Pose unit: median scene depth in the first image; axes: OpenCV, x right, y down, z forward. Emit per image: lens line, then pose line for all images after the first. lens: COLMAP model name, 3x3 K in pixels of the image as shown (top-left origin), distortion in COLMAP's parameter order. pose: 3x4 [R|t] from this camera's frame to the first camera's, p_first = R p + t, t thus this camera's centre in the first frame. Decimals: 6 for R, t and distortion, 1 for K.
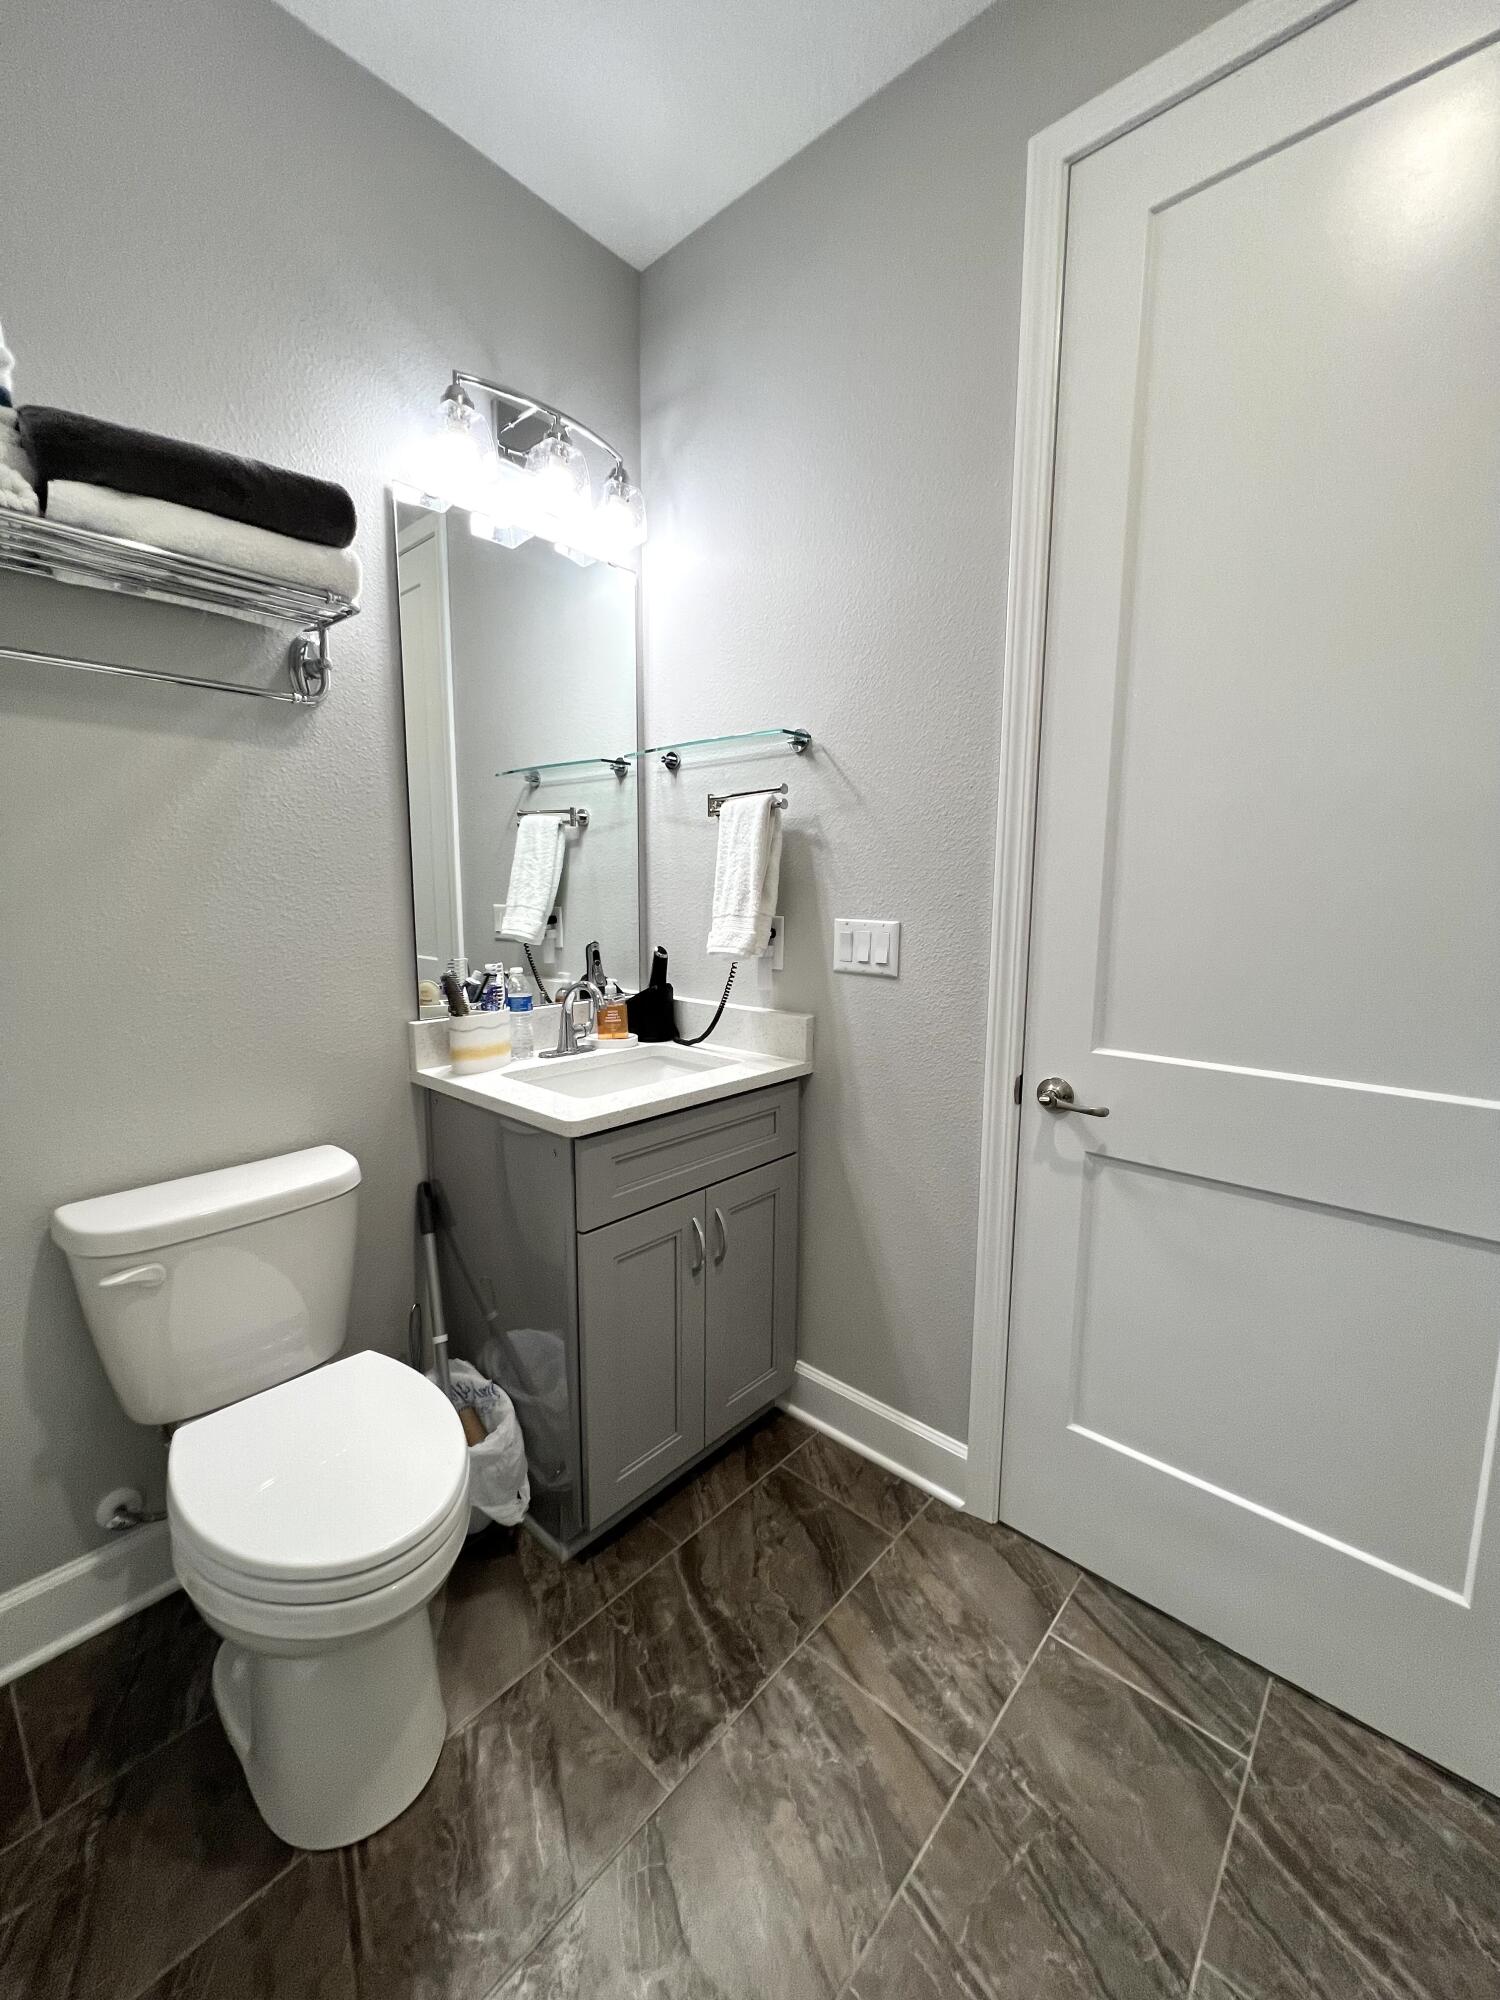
lens RADIAL K [[809.0, 0, 750.0], [0, 809.0, 1000.0], [0, 0, 1]] dist [0.002660, 0.000933]
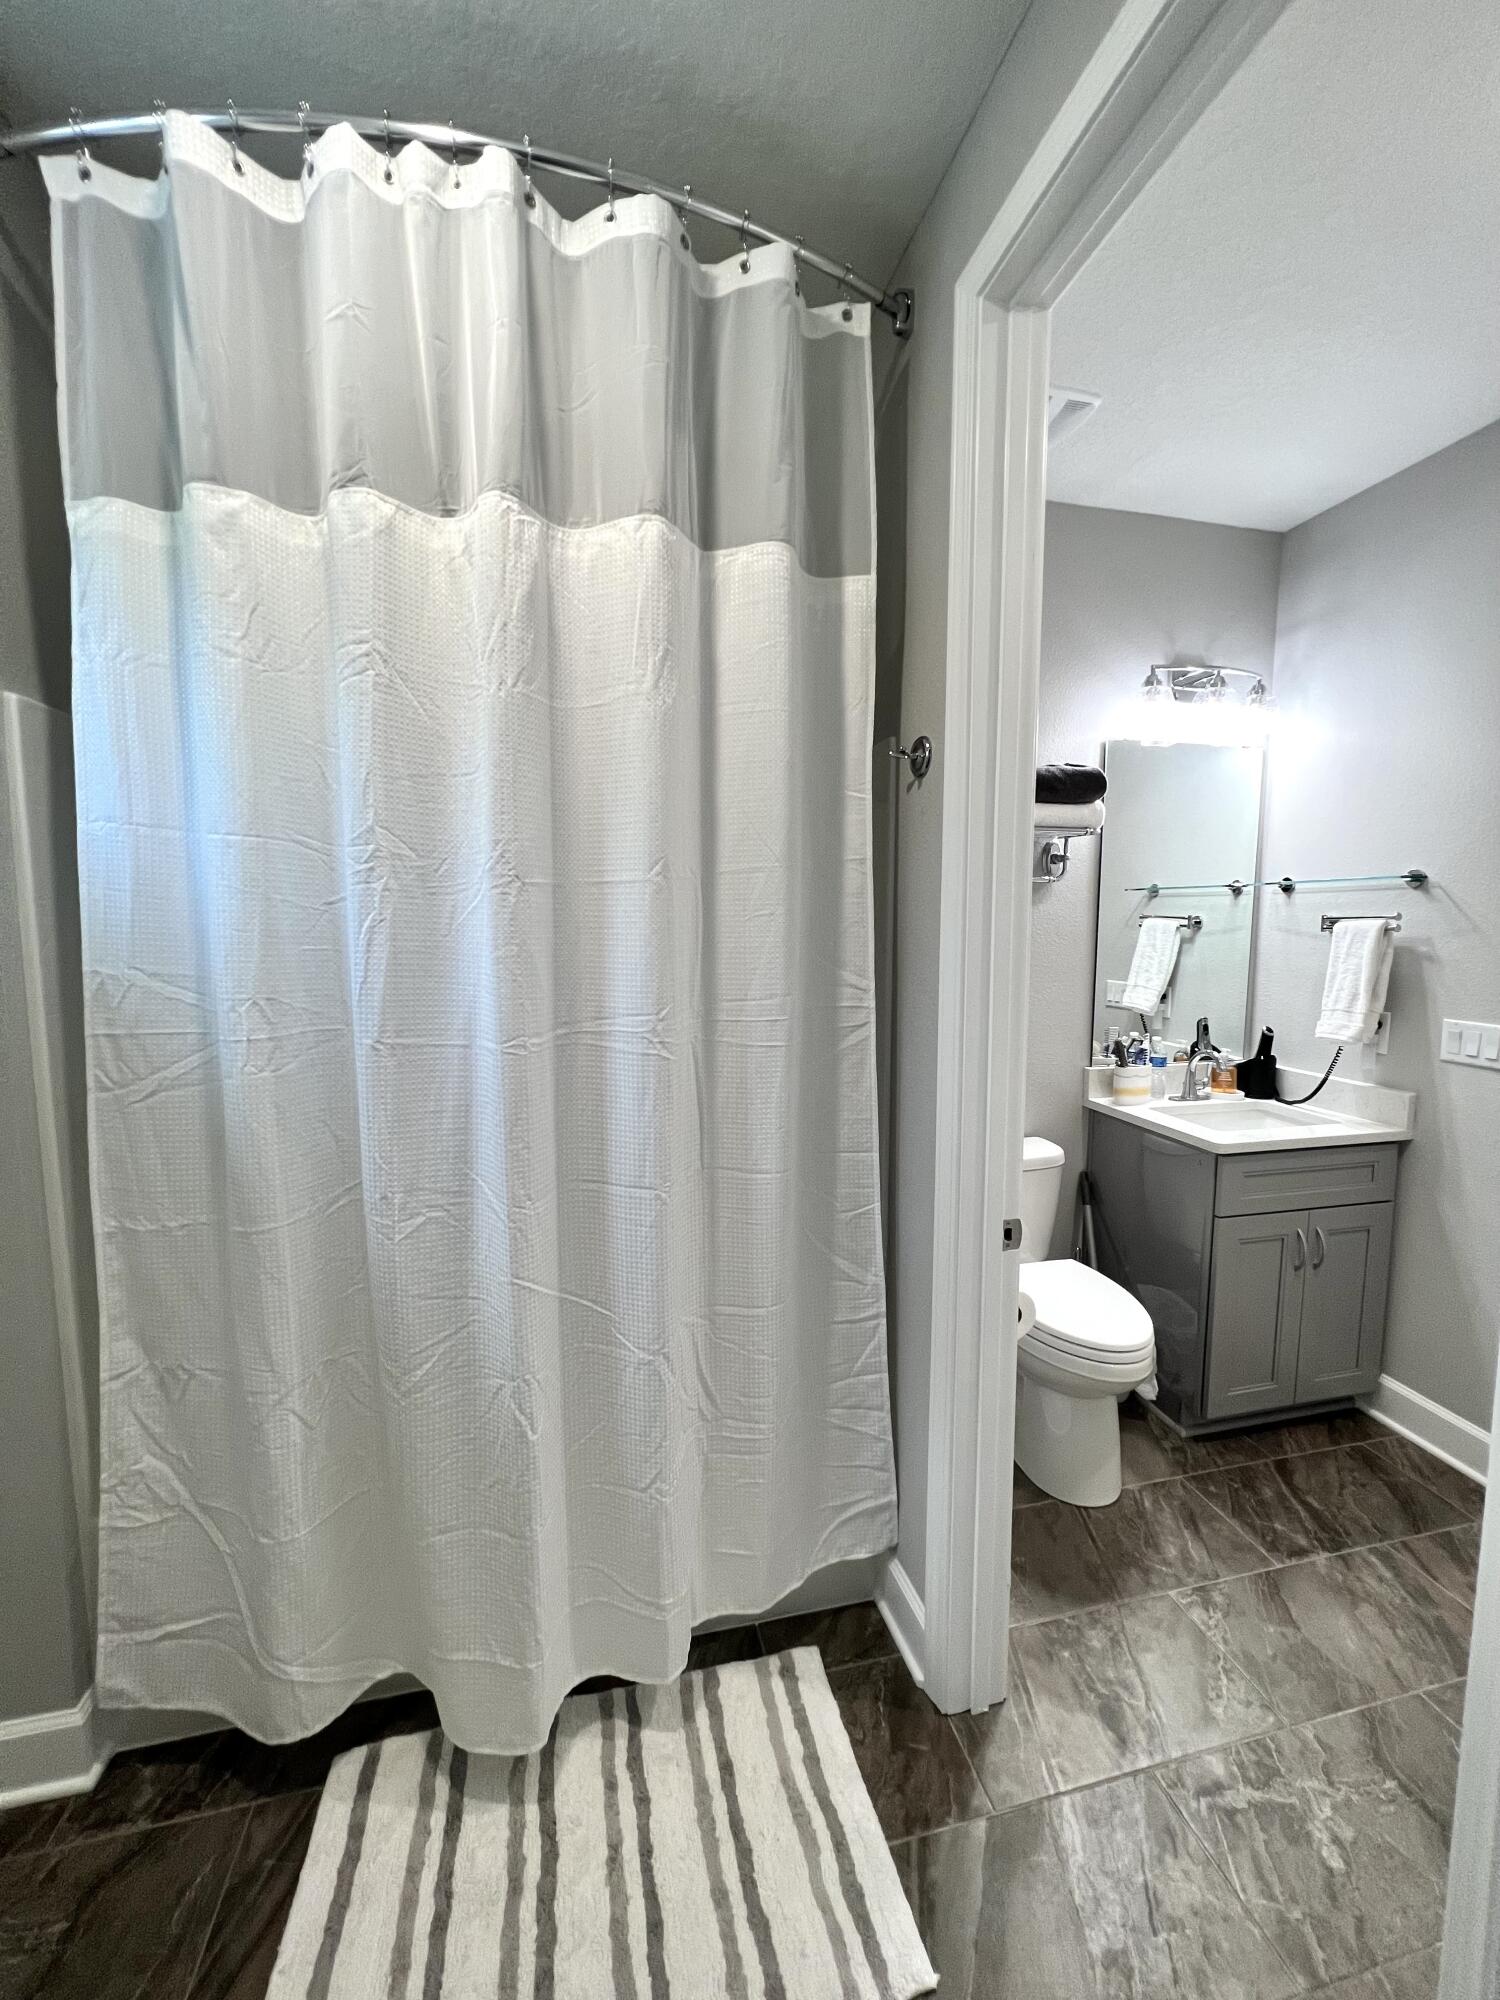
lens RADIAL K [[809.0, 0, 750.0], [0, 809.0, 1000.0], [0, 0, 1]] dist [0.002660, 0.000933]
pose [[0.825491, 0.052116, -0.562004, -0.078373], [-0.075671, 0.996957, -0.018699, -0.024245], [0.559319, 0.057963, 0.826923, -0.649837]]
